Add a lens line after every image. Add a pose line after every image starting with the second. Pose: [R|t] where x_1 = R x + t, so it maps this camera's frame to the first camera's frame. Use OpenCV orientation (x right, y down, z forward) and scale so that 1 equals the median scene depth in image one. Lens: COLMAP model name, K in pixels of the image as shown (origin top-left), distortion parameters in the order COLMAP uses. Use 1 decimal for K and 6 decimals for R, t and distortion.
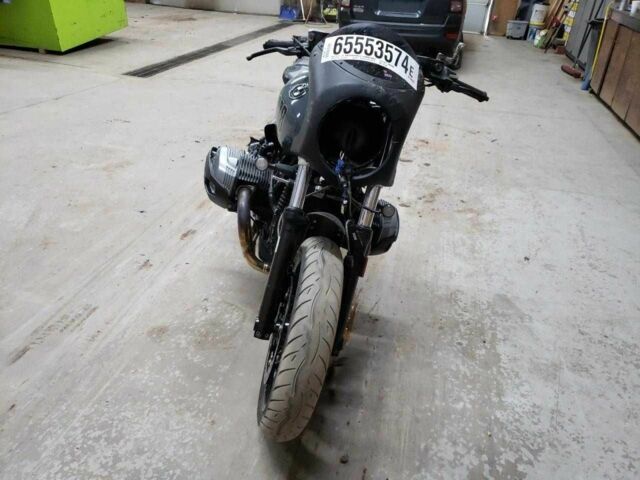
lens RADIAL K [[504.4, 0, 315.9], [0, 504.4, 241.6], [0, 0, 1]] dist [0.003510, 0.015808]
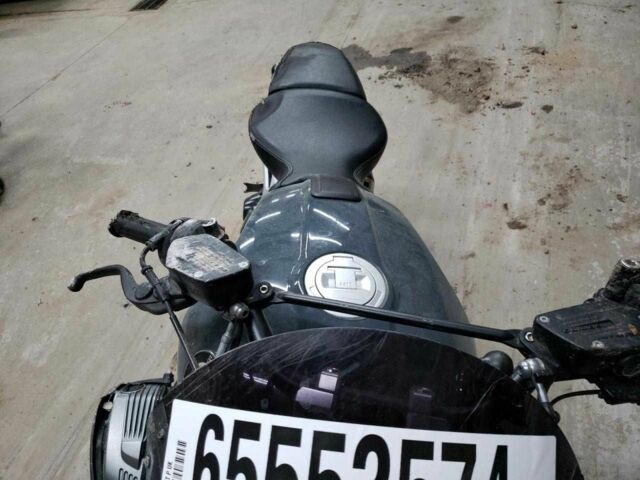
lens RADIAL K [[504.4, 0, 315.9], [0, 504.4, 241.6], [0, 0, 1]] dist [0.003510, 0.015808]
pose [[0.965097, -0.129523, -0.227622, 0.118900], [0.186950, 0.949385, 0.252424, -0.389100], [0.183406, -0.286167, 0.940463, 0.573261]]
